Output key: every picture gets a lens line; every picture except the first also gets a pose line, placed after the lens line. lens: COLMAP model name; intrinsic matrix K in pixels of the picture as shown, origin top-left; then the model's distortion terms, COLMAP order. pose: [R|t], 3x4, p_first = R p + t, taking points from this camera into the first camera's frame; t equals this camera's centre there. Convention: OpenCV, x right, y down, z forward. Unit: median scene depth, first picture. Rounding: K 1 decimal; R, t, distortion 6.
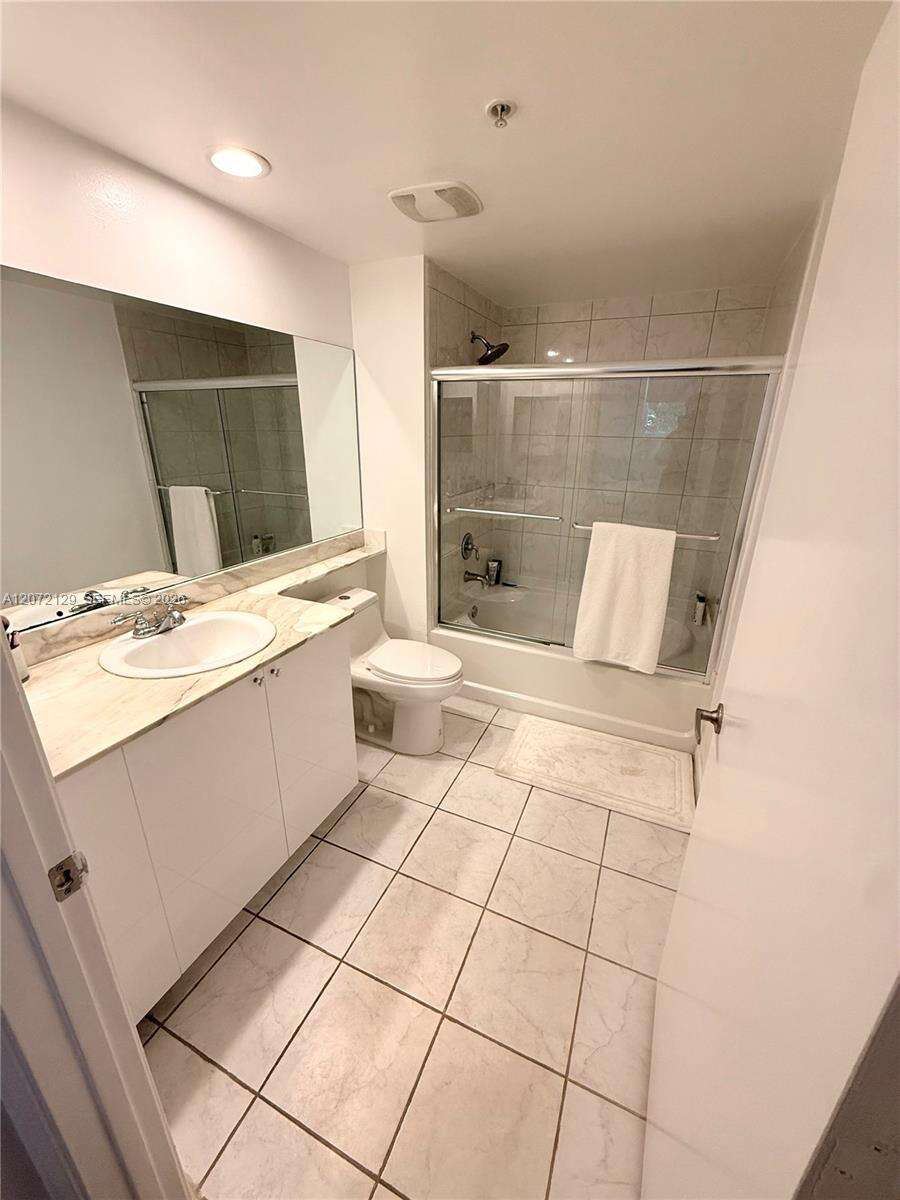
lens RADIAL K [[477.8, 0, 450.0], [0, 477.8, 600.0], [0, 0, 1]] dist [-0.000224, -0.000014]
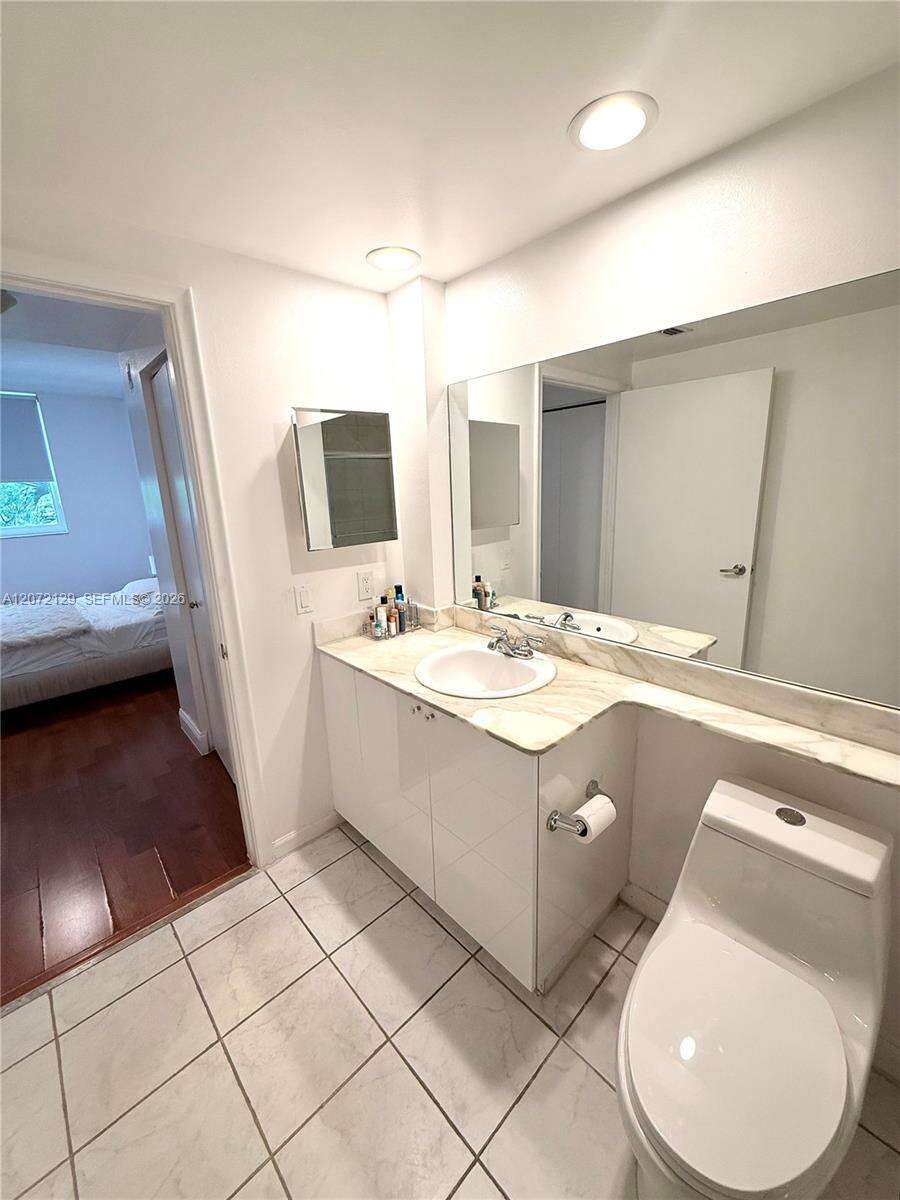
lens RADIAL K [[477.8, 0, 450.0], [0, 477.8, 600.0], [0, 0, 1]] dist [-0.000224, -0.000014]
pose [[-0.389145, 0.223756, -0.893588, 0.404026], [-0.283013, 0.894094, 0.347130, -0.379813], [0.876624, 0.387981, -0.284607, 1.096671]]
